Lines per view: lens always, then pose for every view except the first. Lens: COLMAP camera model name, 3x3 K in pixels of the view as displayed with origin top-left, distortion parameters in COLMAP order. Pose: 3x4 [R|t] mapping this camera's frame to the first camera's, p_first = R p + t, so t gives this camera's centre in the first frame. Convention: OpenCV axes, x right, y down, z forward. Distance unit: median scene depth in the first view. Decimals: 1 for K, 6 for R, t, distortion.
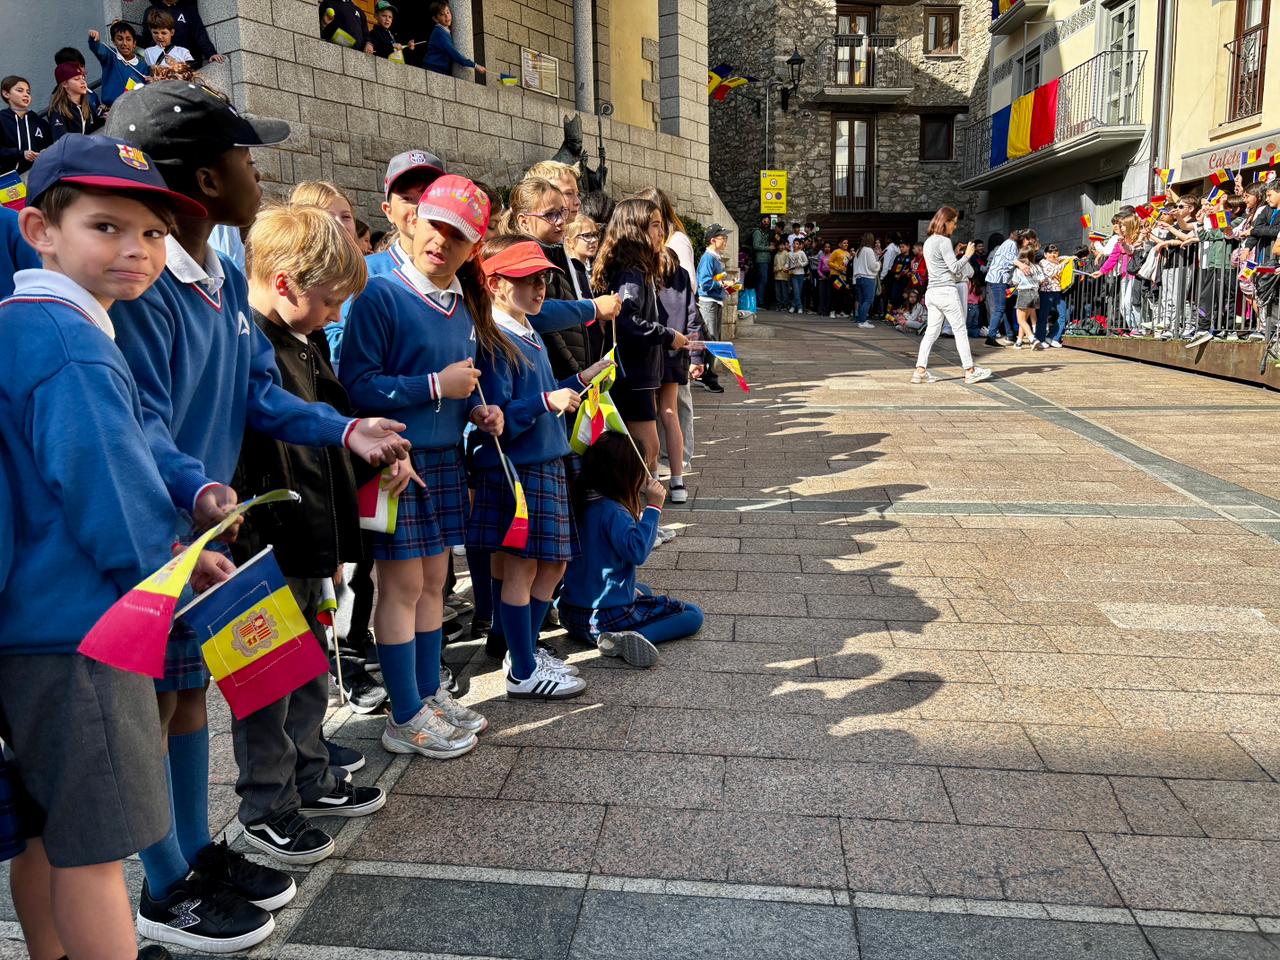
lens RADIAL K [[973.9, 0, 640.0], [0, 973.9, 480.0], [0, 0, 1]] dist [0.020929, -0.004984]
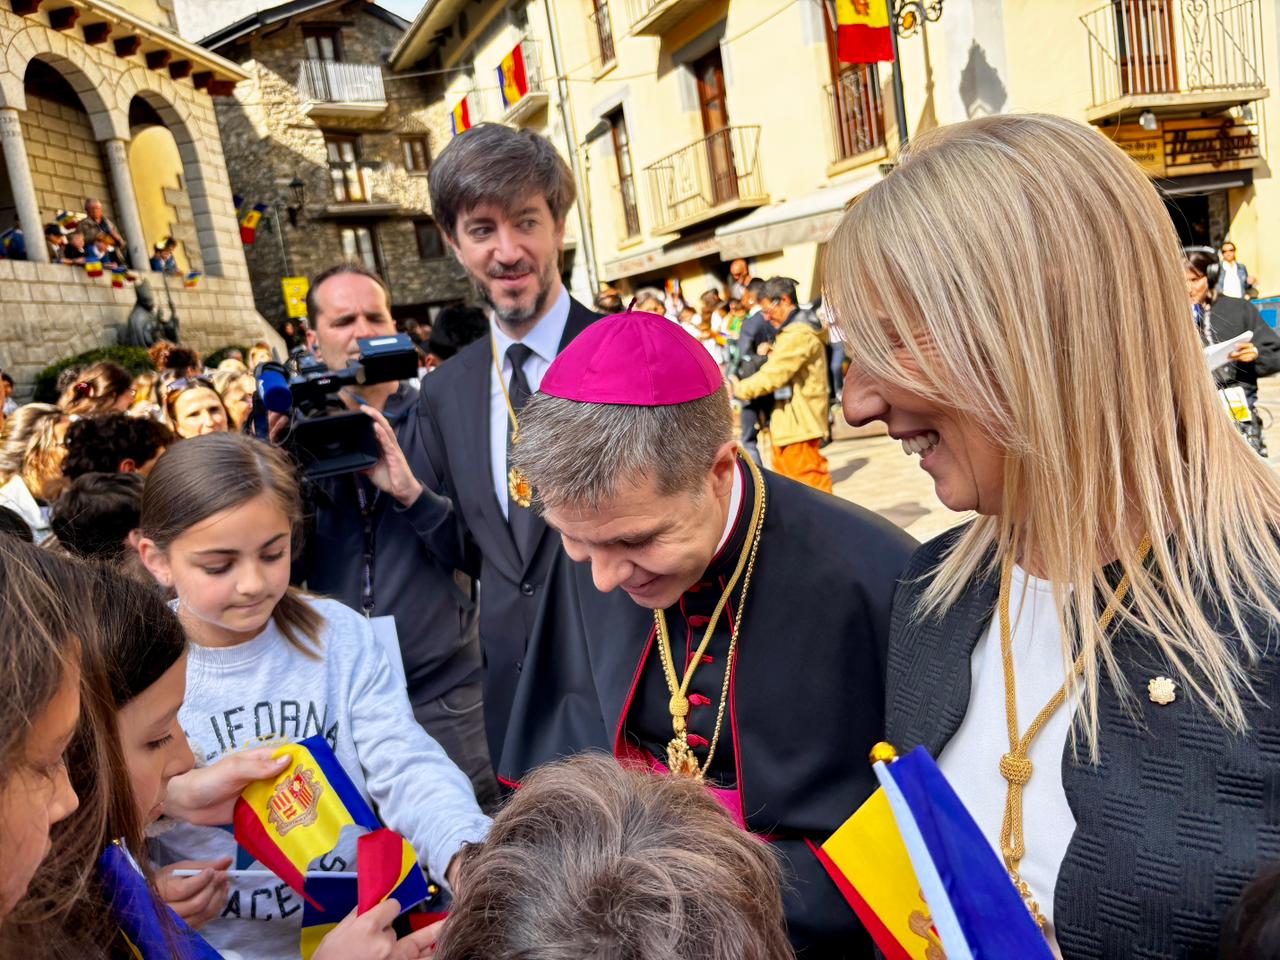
lens RADIAL K [[1000.1, 0, 647.6], [0, 1000.1, 469.2], [0, 0, 1]] dist [0.004332, -0.014098]
pose [[0.880466, -0.170709, 0.442311, -0.051236], [0.203054, 0.978811, -0.026429, 0.009612], [-0.428427, 0.113083, 0.896472, -0.177100]]
